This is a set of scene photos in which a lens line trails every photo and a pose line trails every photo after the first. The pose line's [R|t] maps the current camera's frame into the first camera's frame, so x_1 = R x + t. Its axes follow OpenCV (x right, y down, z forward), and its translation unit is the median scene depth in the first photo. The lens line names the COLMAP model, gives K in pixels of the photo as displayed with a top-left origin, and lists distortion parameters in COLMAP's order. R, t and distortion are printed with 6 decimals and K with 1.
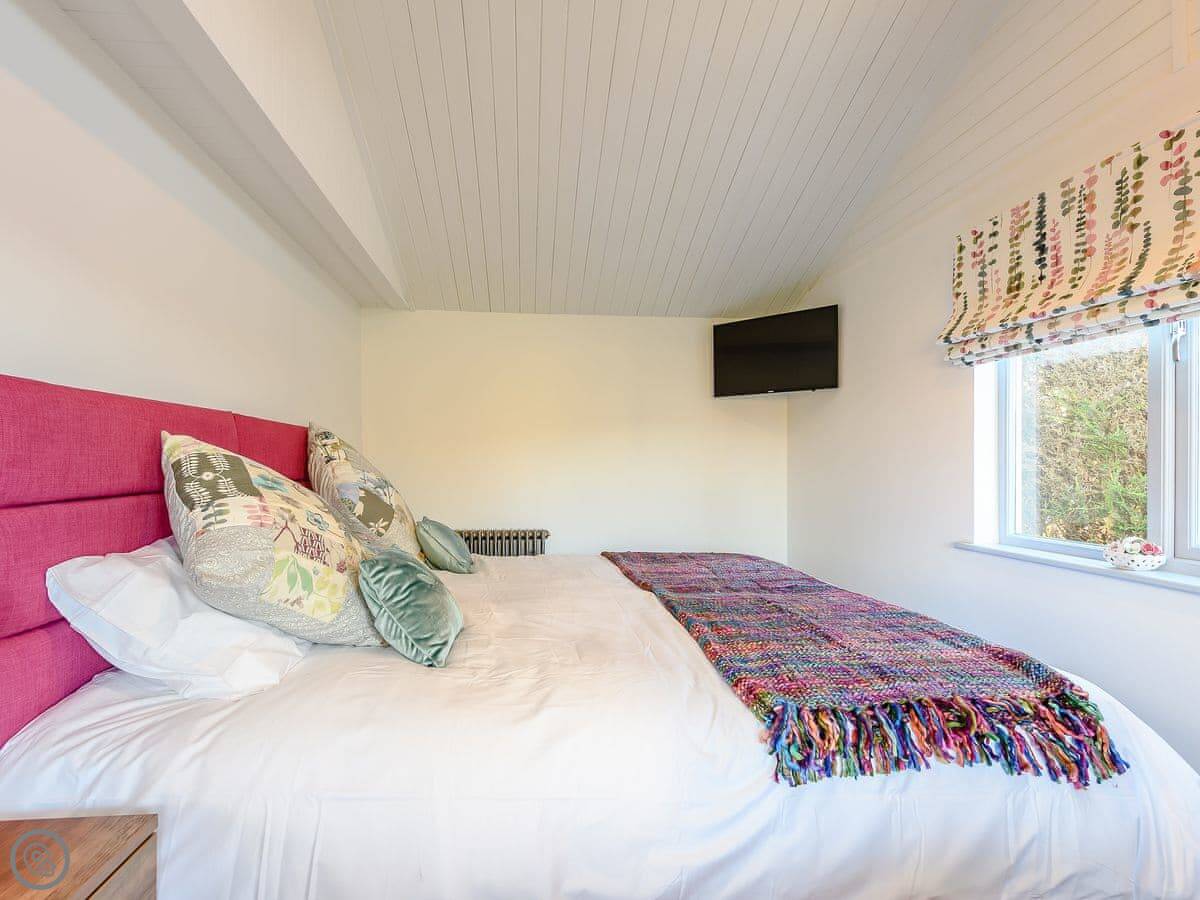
lens RADIAL K [[627.2, 0, 616.5], [0, 627.2, 471.7], [0, 0, 1]] dist [0.006047, -0.009264]
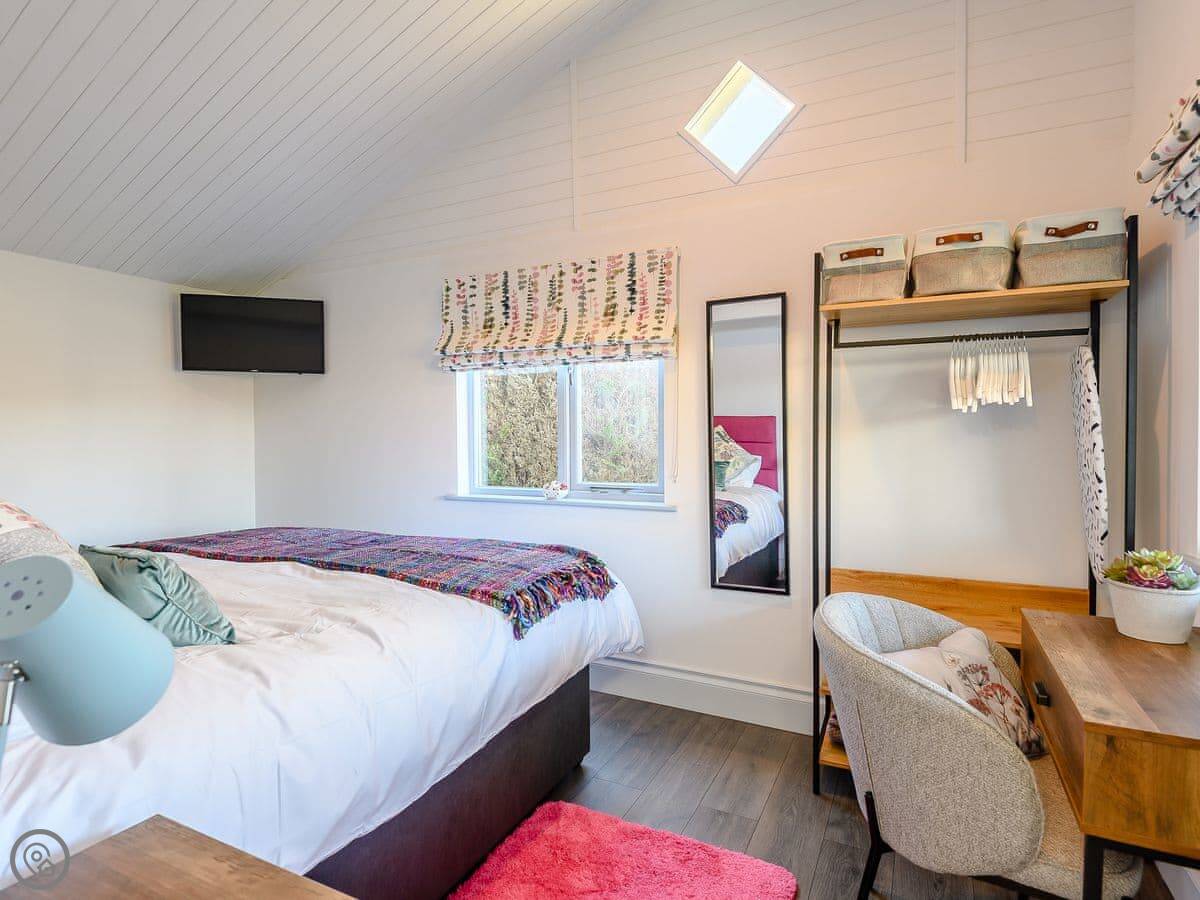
lens RADIAL K [[627.2, 0, 590.5], [0, 627.2, 452.4], [0, 0, 1]] dist [0.006047, -0.009264]
pose [[0.529796, -0.028460, 0.847647, -0.585074], [0.015194, 0.999595, 0.024066, -0.016712], [-0.847989, 0.000129, 0.530014, -0.033044]]
